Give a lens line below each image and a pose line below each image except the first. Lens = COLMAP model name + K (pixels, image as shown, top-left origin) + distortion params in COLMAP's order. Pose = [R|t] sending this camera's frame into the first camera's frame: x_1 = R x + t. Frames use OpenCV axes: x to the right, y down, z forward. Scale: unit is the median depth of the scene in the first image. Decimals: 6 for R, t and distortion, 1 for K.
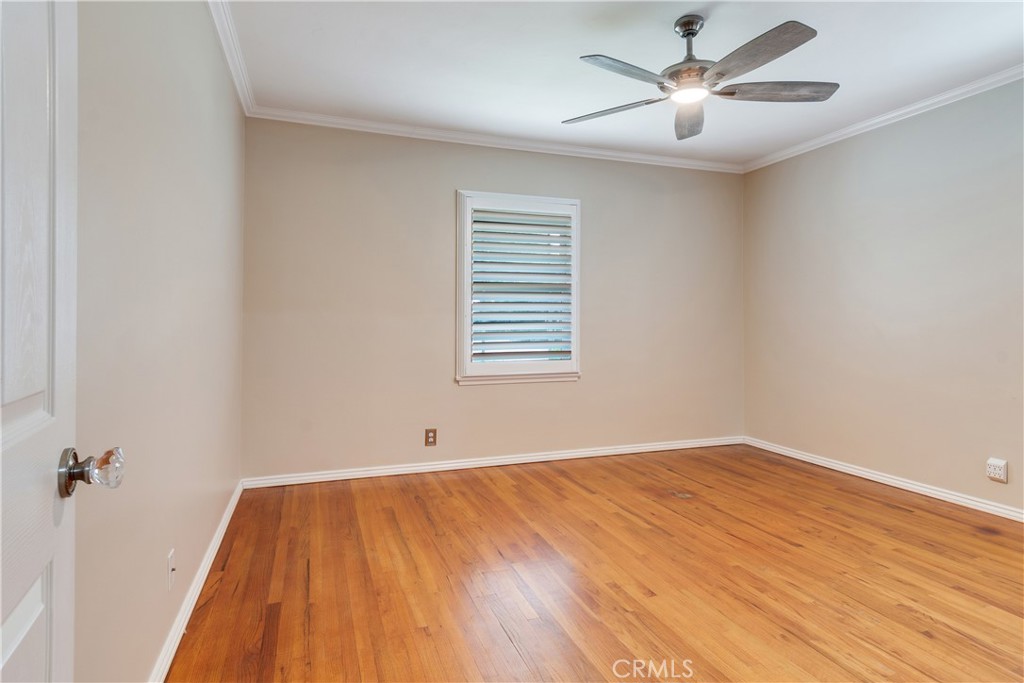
lens RADIAL K [[543.9, 0, 506.8], [0, 543.9, 321.0], [0, 0, 1]] dist [0.004214, -0.002259]
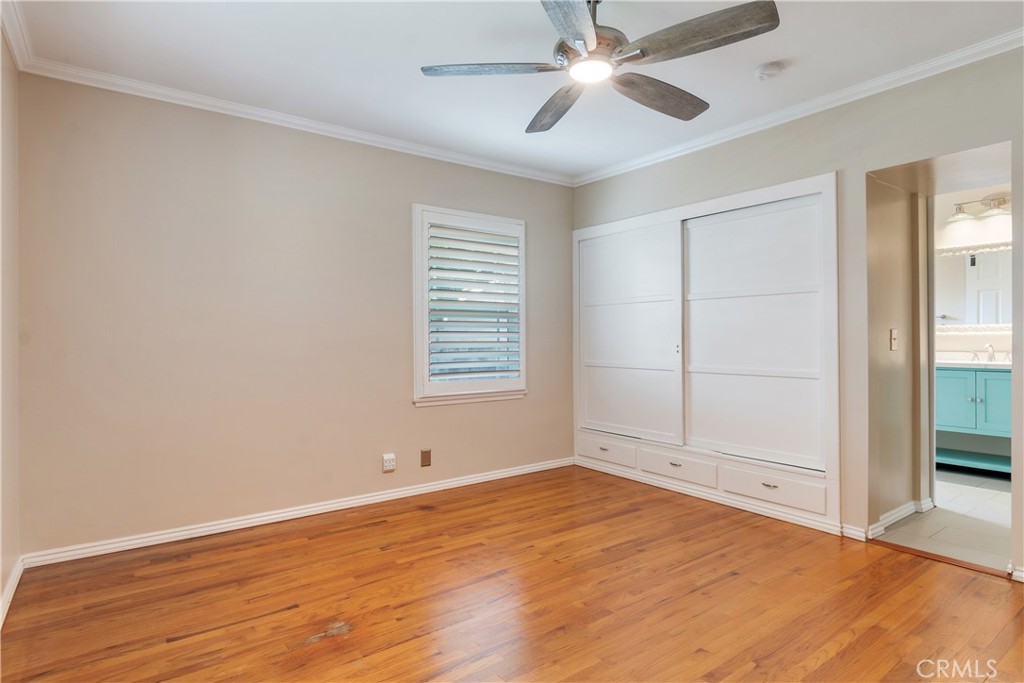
lens RADIAL K [[564.8, 0, 512.0], [0, 564.8, 341.5], [0, 0, 1]] dist [0.001688, -0.000396]
pose [[-0.289310, -0.003512, 0.957229, -0.396038], [0.005546, 0.999970, 0.005345, 0.006247], [-0.957219, 0.006855, -0.289282, 1.229282]]
